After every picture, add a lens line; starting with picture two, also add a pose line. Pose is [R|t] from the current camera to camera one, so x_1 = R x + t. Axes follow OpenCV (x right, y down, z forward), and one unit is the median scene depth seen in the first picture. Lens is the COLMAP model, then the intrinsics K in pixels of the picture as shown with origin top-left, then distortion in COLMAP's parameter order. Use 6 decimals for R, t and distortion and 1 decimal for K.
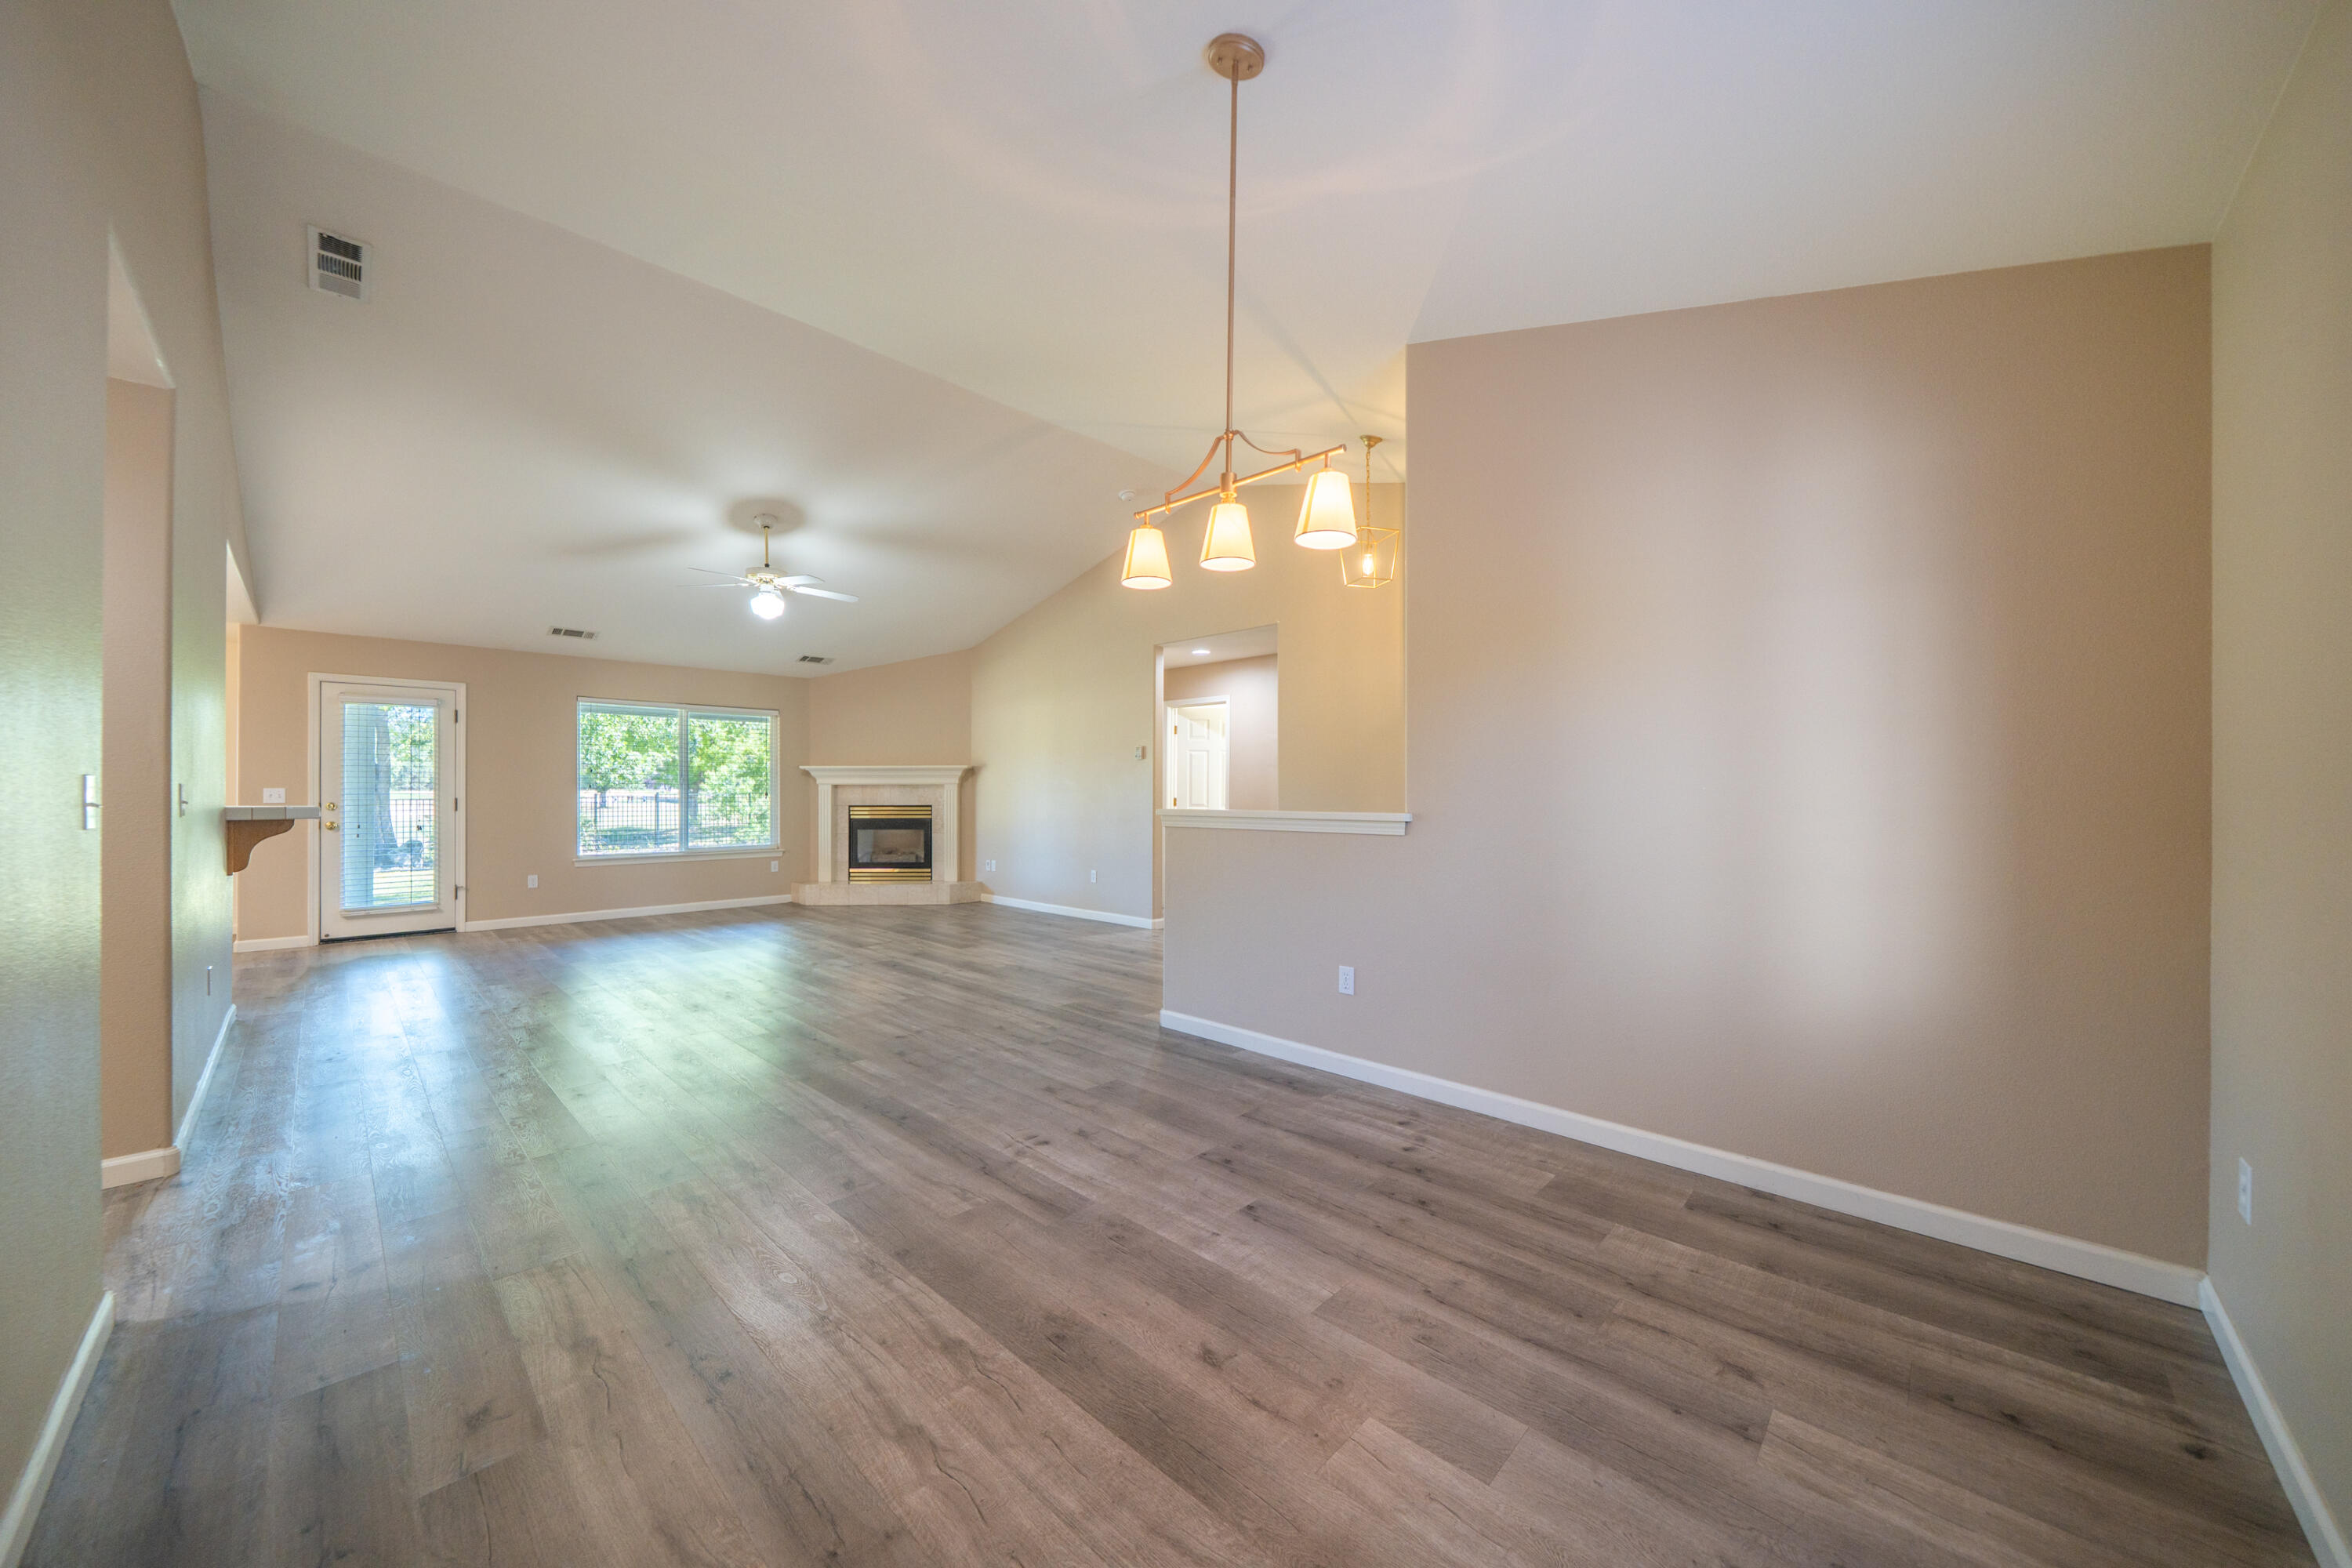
lens RADIAL K [[814.9, 0, 1166.8], [0, 814.9, 789.1], [0, 0, 1]] dist [-0.014093, 0.000811]
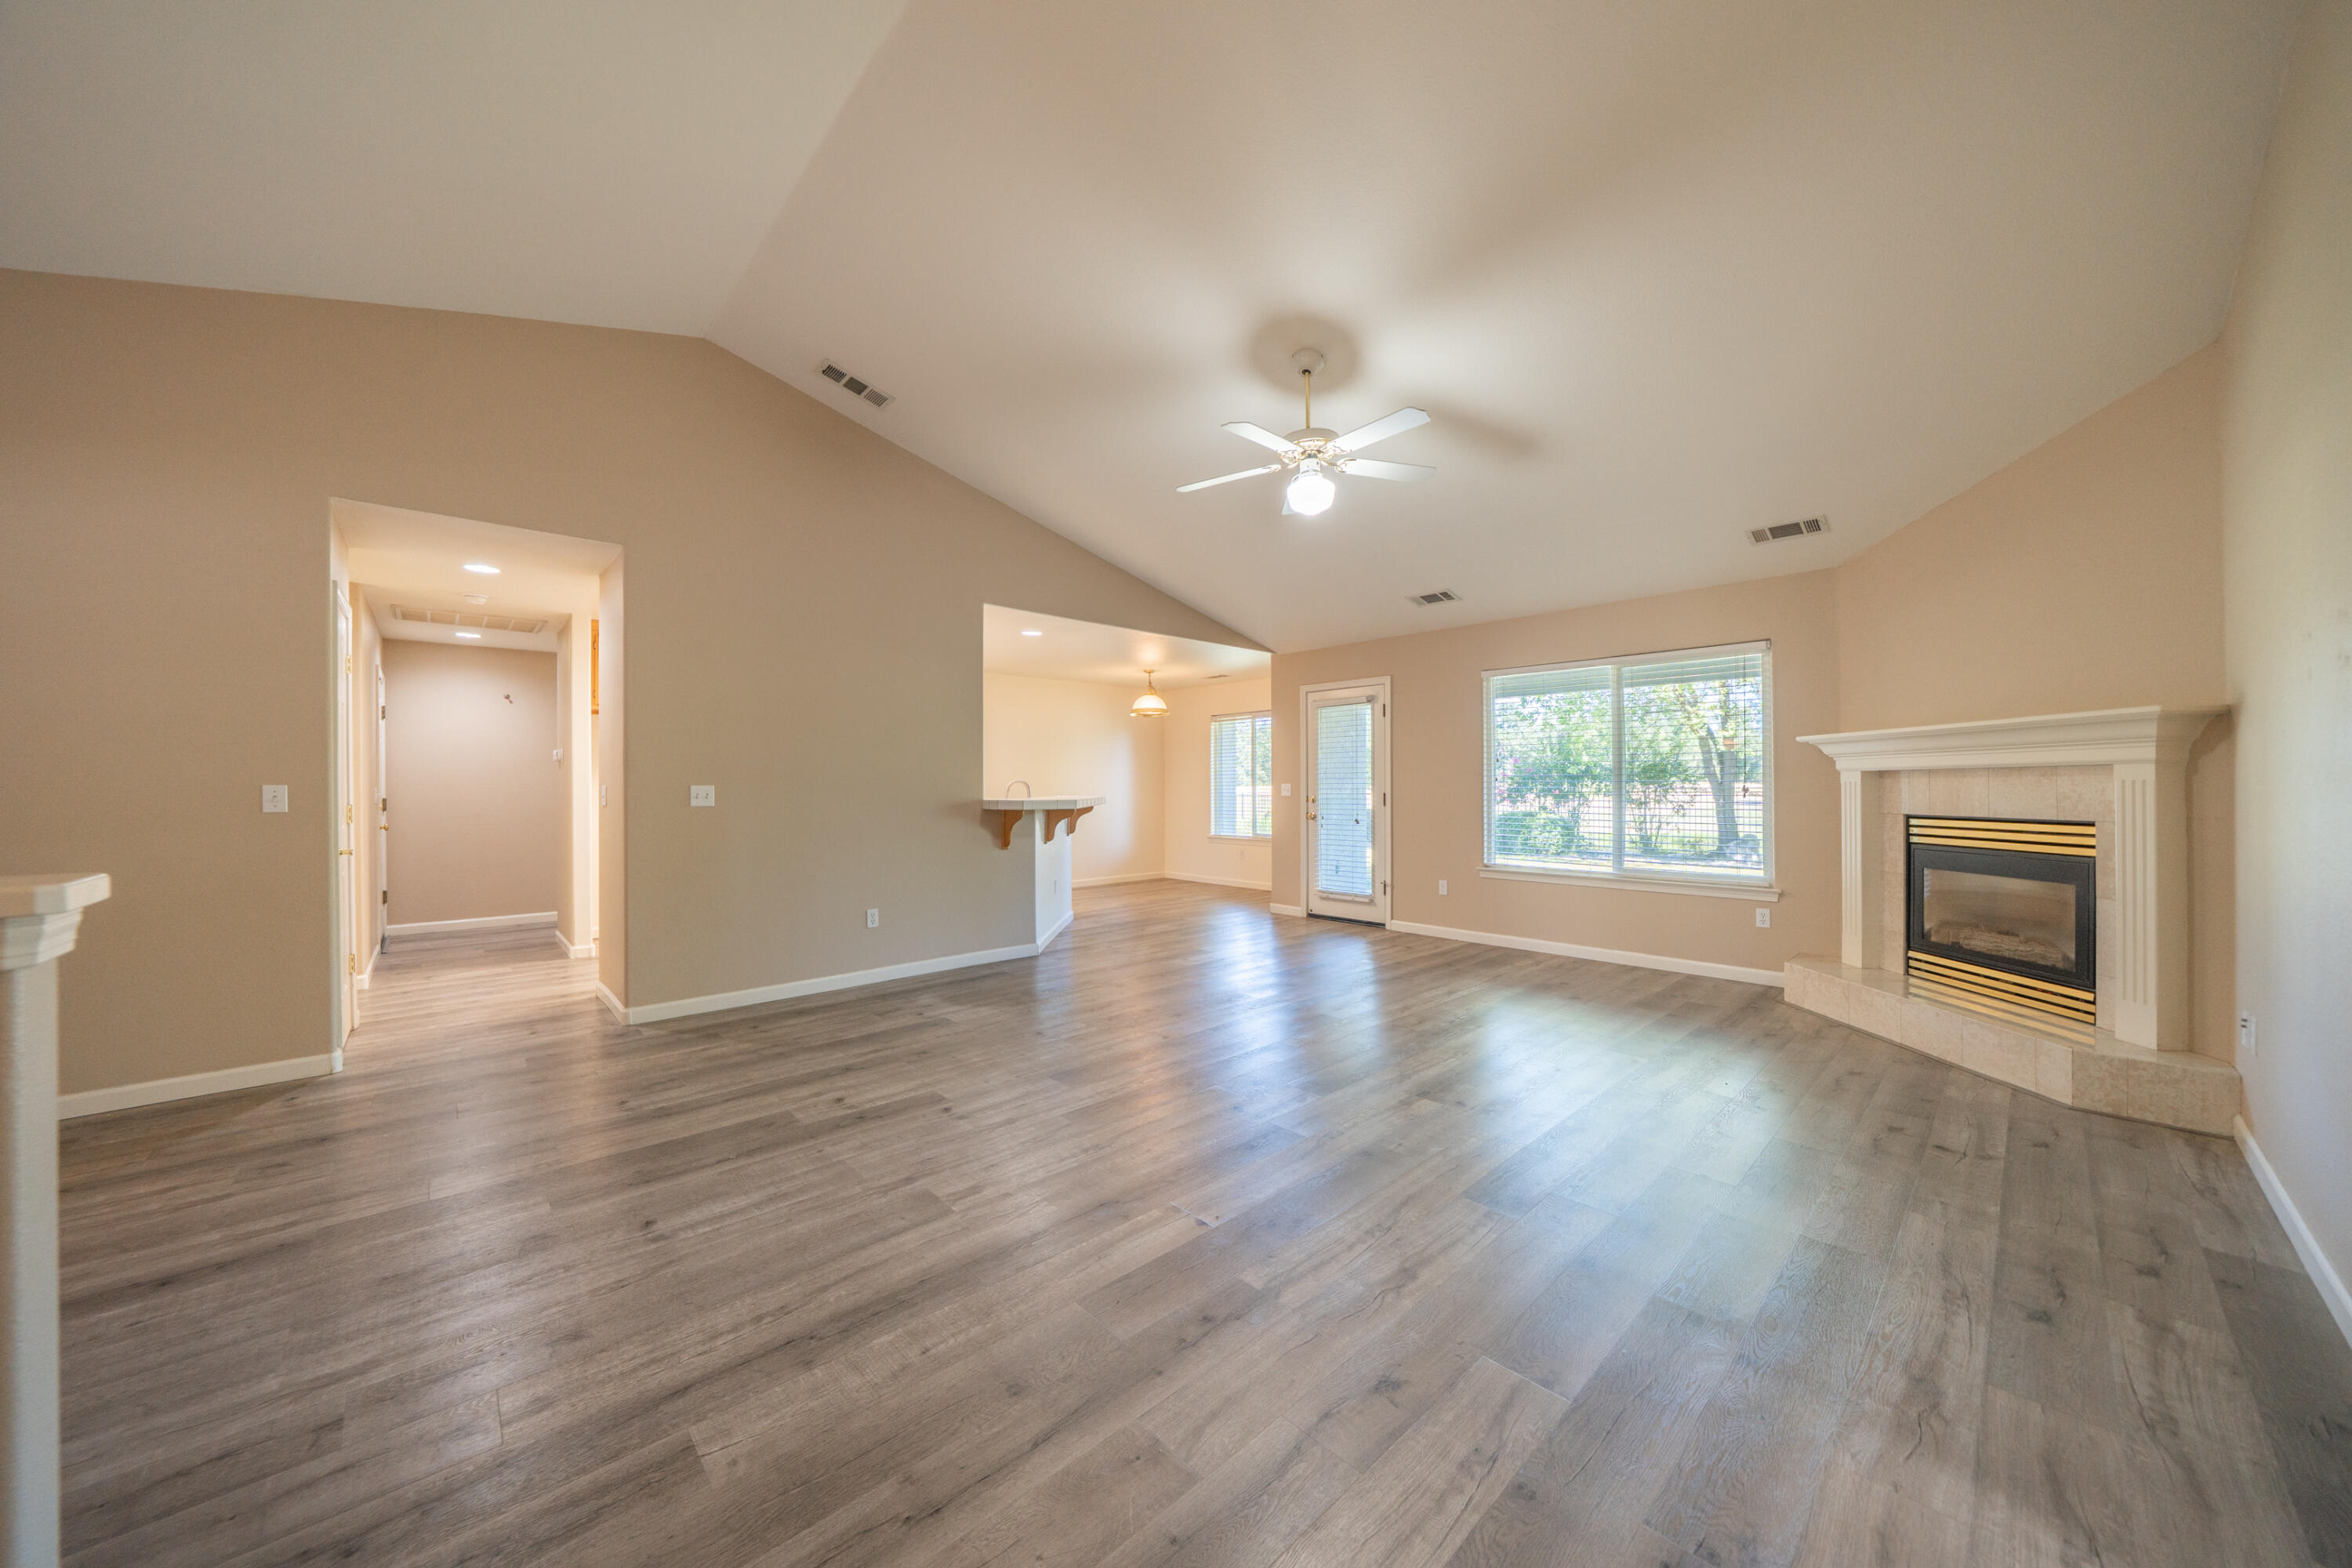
lens RADIAL K [[814.9, 0, 1171.3], [0, 814.9, 782.8], [0, 0, 1]] dist [-0.014093, 0.000811]
pose [[-0.046856, -0.003373, -0.998896, 0.094563], [0.005923, 0.999976, -0.003655, 0.000960], [0.998884, -0.006088, -0.046835, 0.608610]]
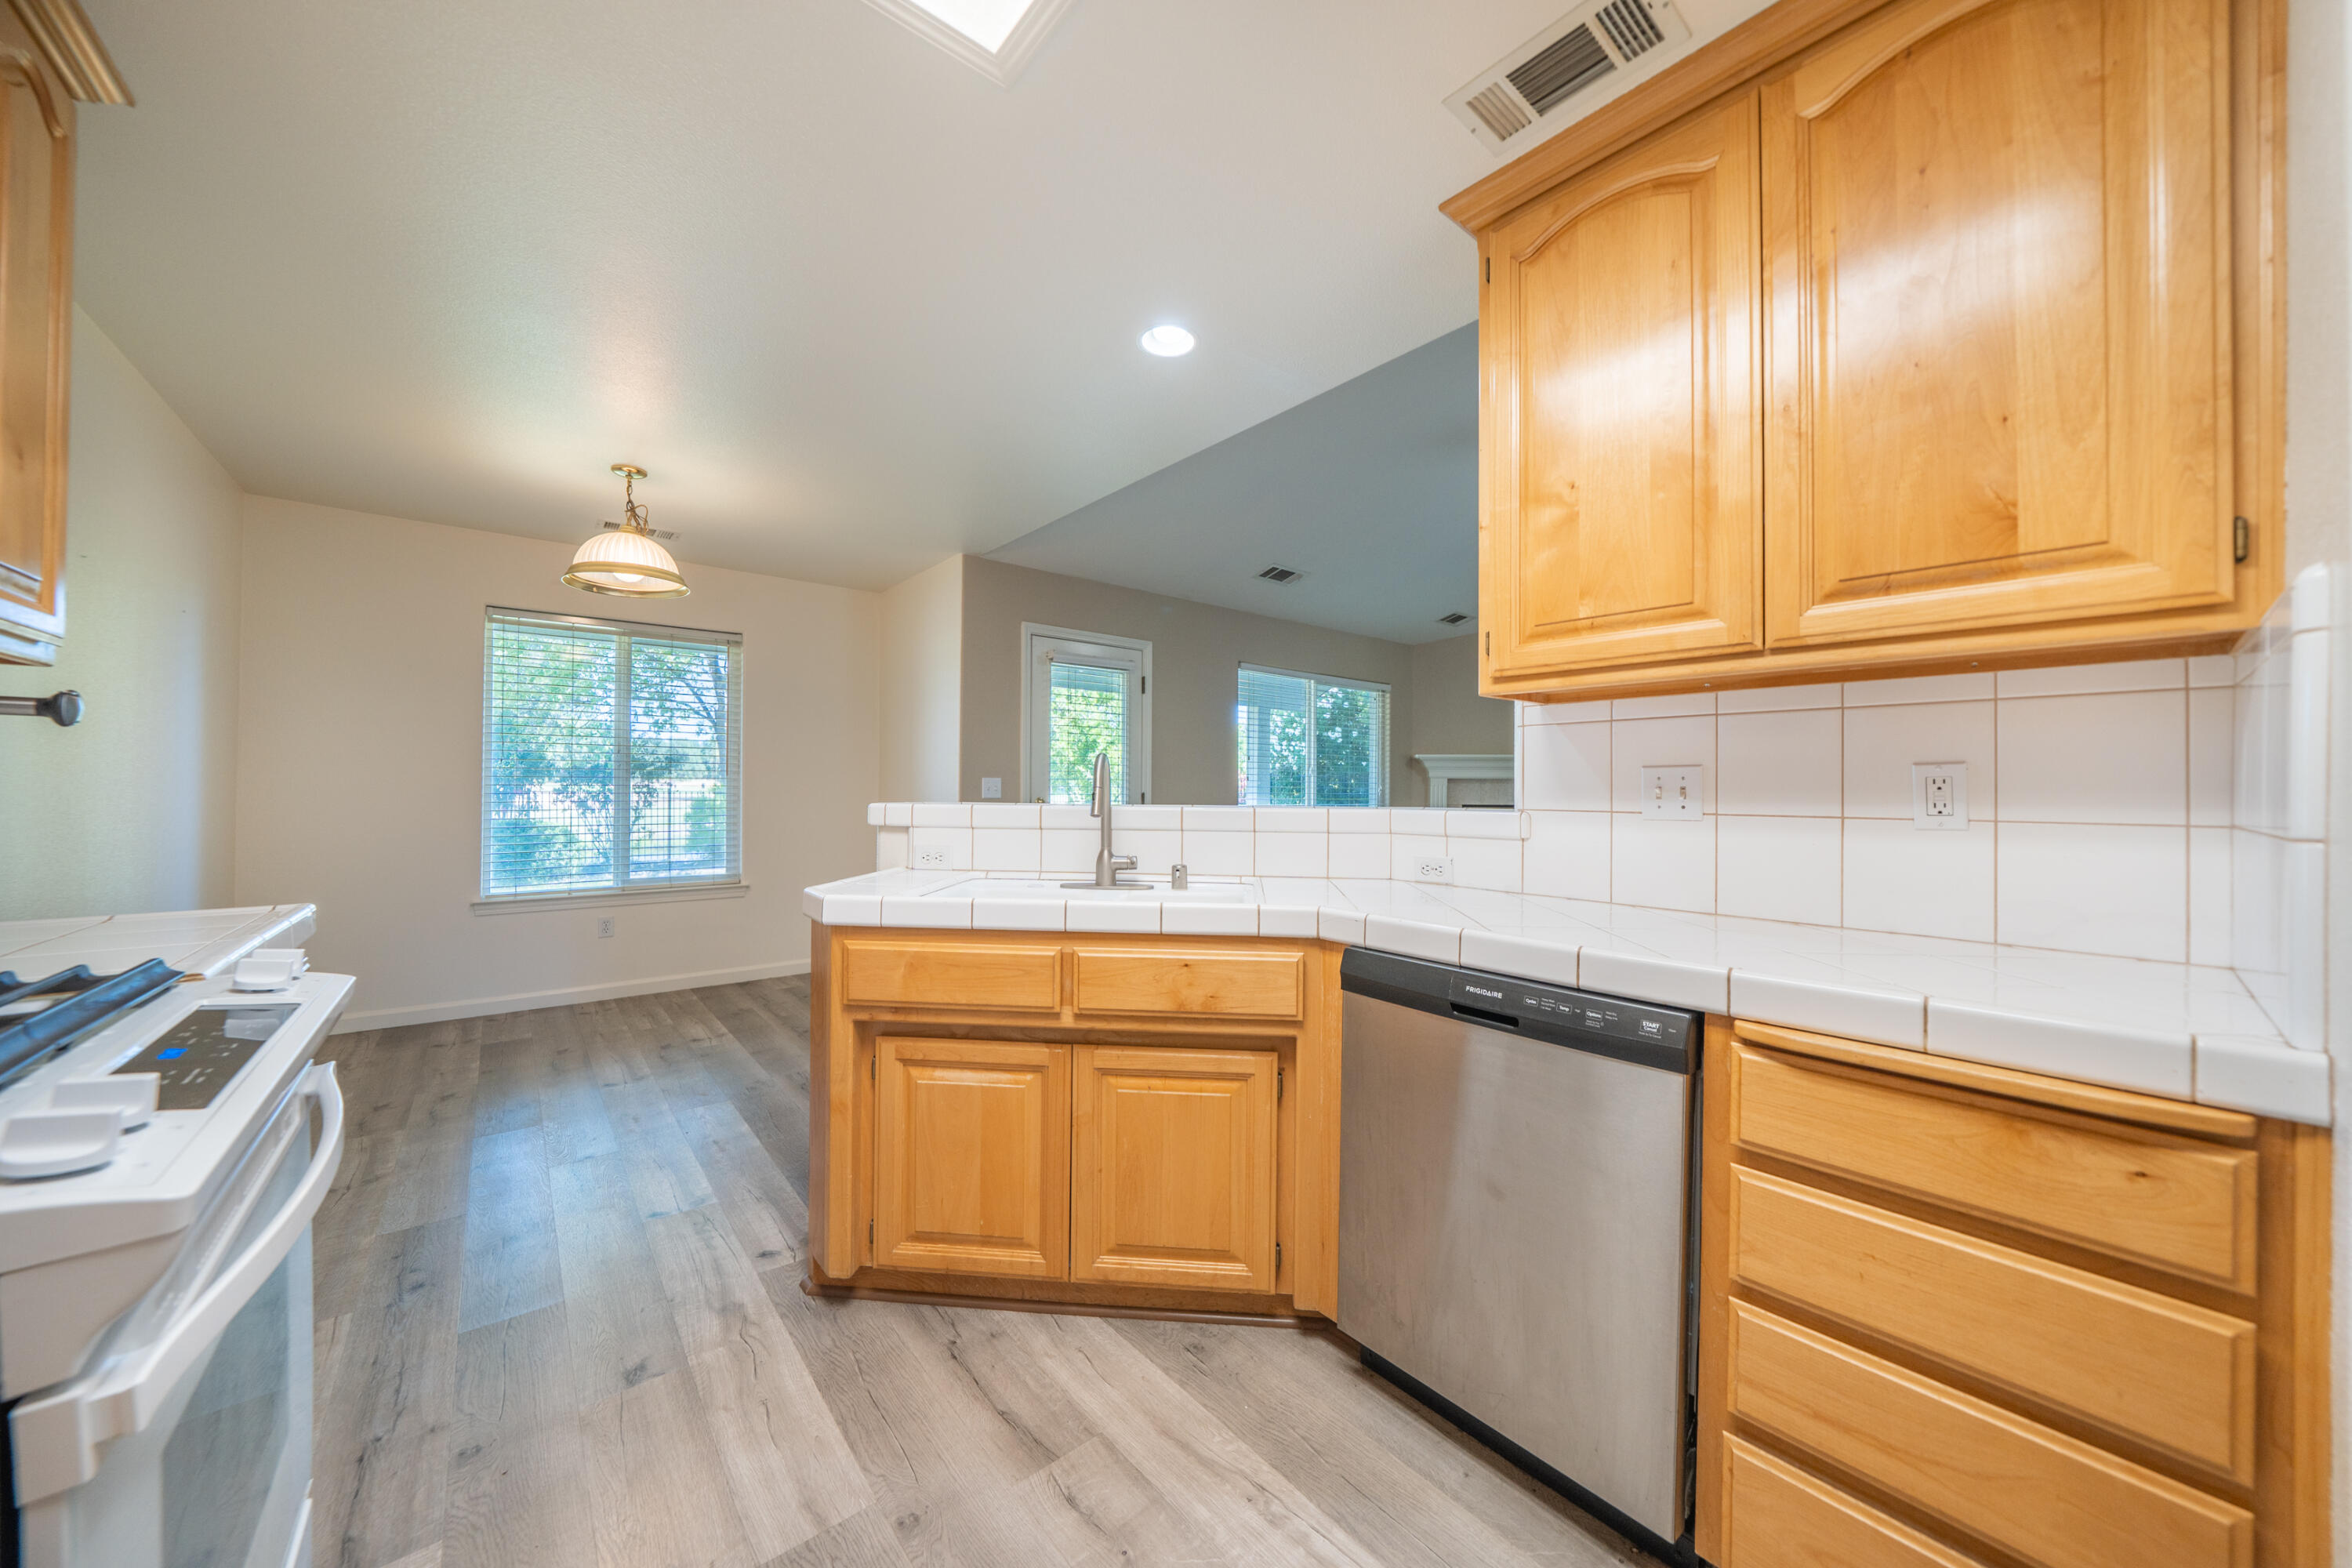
lens RADIAL K [[814.9, 0, 1168.4], [0, 814.9, 782.6], [0, 0, 1]] dist [-0.014093, 0.000811]
pose [[0.993869, 0.009185, -0.110181, -0.597683], [-0.009456, 0.999953, -0.001941, 0.003097], [0.110158, 0.002970, 0.993910, 0.183516]]
